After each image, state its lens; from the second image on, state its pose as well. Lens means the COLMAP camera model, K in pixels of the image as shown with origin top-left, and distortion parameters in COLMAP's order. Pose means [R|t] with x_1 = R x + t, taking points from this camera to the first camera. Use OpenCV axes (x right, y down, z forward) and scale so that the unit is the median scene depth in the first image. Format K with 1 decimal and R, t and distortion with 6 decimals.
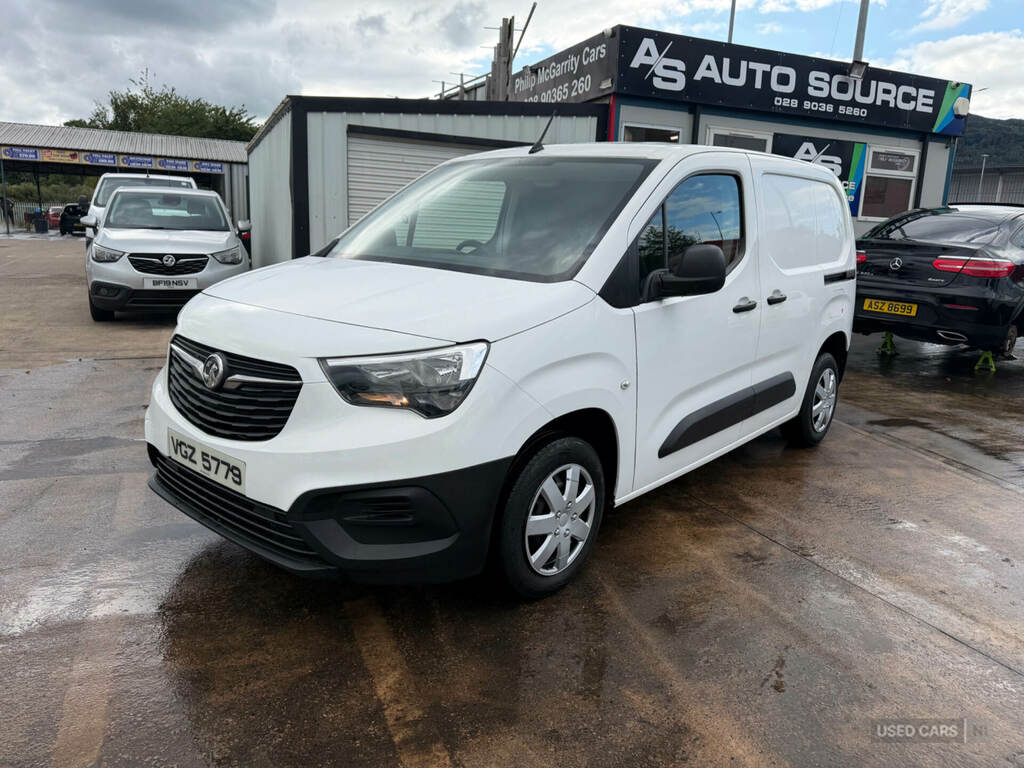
lens RADIAL K [[764.8, 0, 513.8], [0, 764.8, 413.7], [0, 0, 1]] dist [-0.002300, -0.000845]
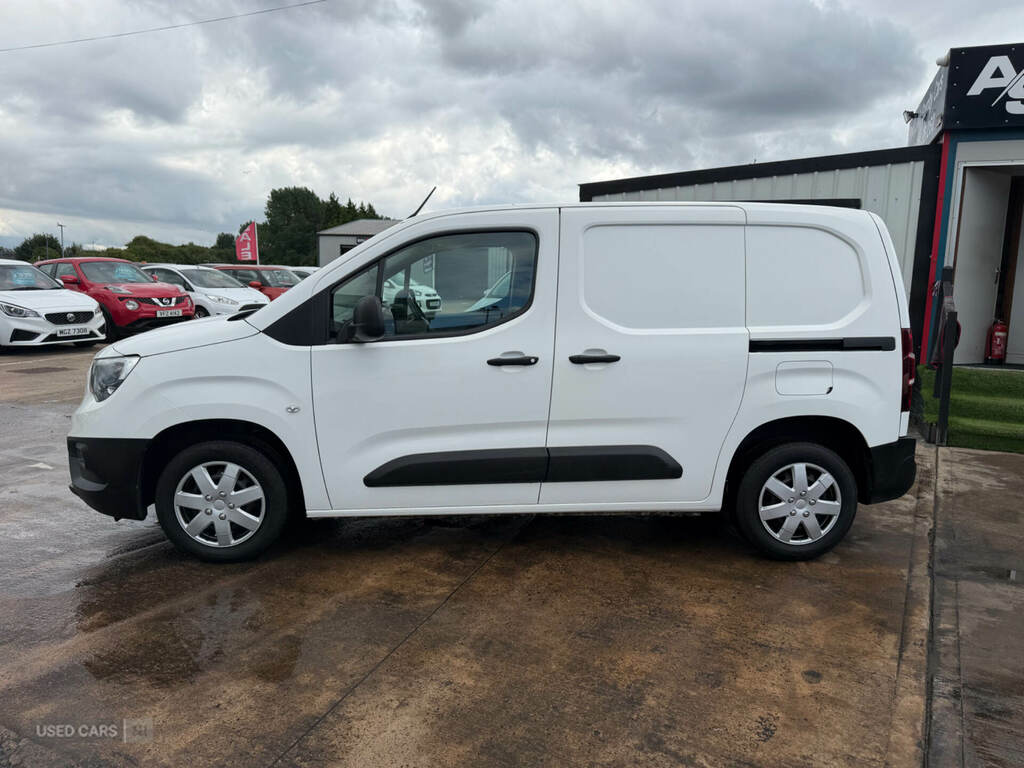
lens RADIAL K [[768.7, 0, 512.0], [0, 768.7, 384.0], [0, 0, 1]] dist [0.133629, -0.135638]
pose [[0.687621, 0.077217, -0.721953, 1.315961], [-0.174495, 0.982761, -0.061085, -0.063209], [0.704790, 0.167981, 0.689241, 0.410390]]
